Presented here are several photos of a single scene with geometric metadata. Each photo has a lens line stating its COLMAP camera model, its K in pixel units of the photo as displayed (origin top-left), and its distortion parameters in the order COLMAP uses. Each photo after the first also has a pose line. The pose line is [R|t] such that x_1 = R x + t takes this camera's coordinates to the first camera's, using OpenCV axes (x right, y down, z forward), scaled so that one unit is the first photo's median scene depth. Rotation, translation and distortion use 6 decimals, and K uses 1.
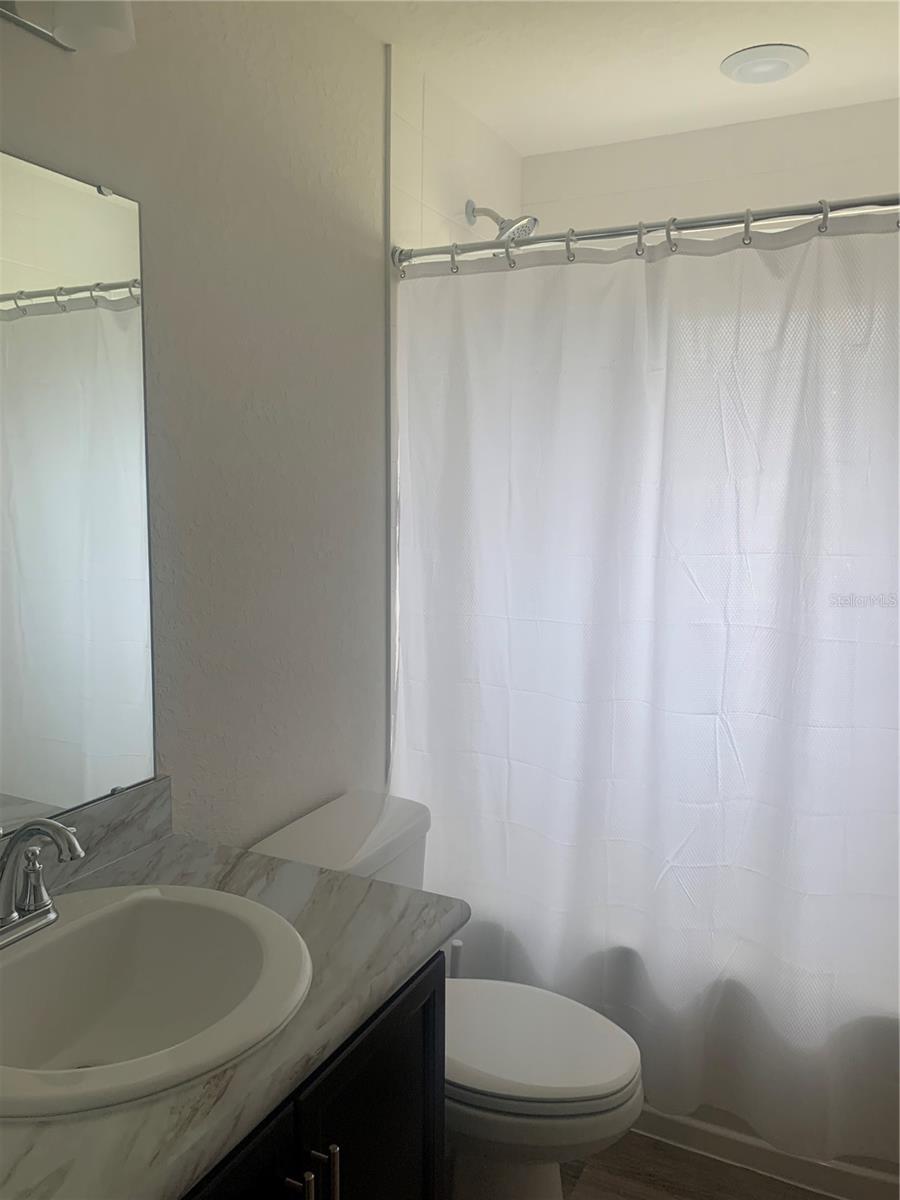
lens RADIAL K [[912.3, 0, 461.1], [0, 912.3, 605.0], [0, 0, 1]] dist [0.043303, -0.083210]
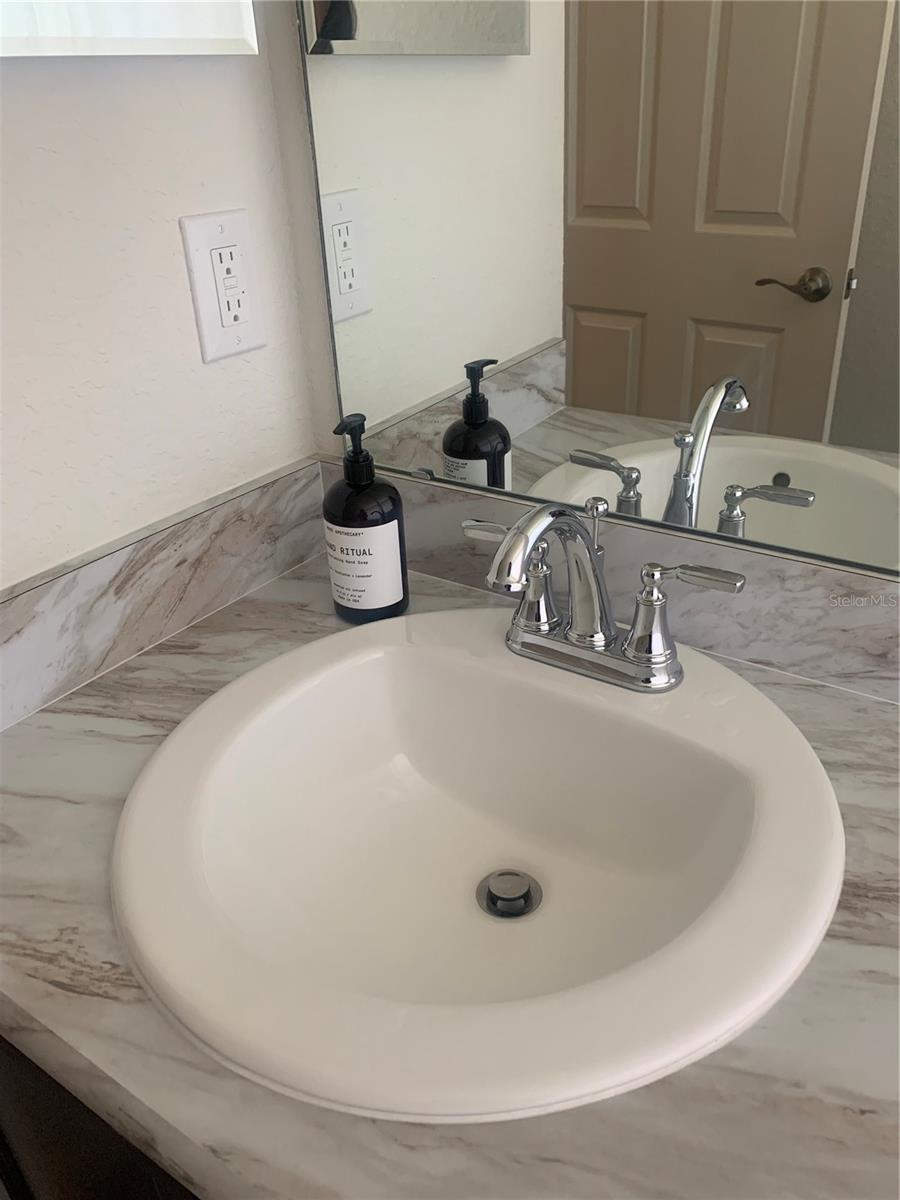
lens RADIAL K [[912.3, 0, 461.1], [0, 912.3, 605.0], [0, 0, 1]] dist [0.043303, -0.083210]
pose [[-0.143195, 0.472352, -0.869701, 0.060382], [-0.087405, 0.869287, 0.486518, 0.011959], [0.985827, 0.145684, -0.083192, 0.814634]]
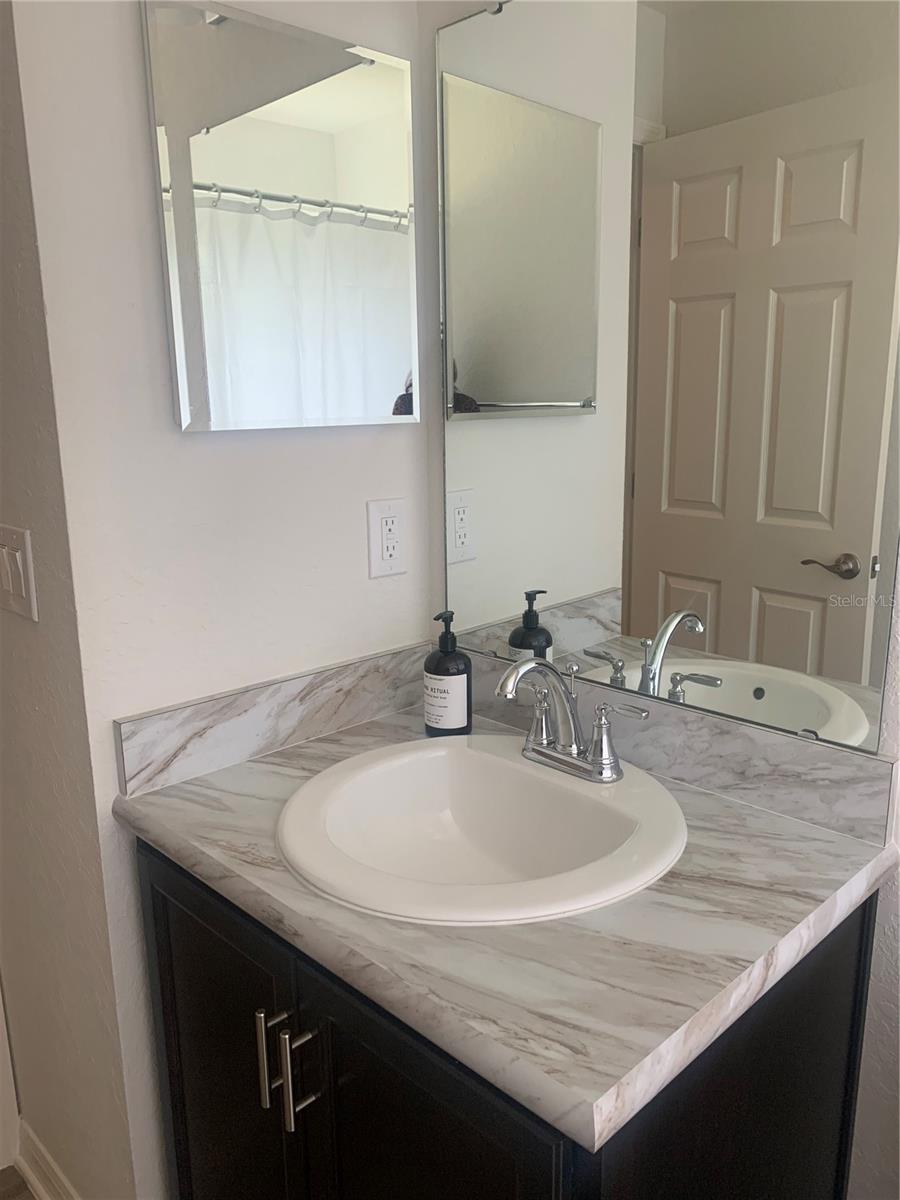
lens RADIAL K [[920.0, 0, 471.4], [0, 920.0, 602.7], [0, 0, 1]] dist [0.072552, -0.076283]
pose [[-0.324991, 0.195651, -0.925258, 0.429278], [-0.113811, 0.963164, 0.243642, -0.062247], [0.938844, 0.184486, -0.290752, 0.996427]]
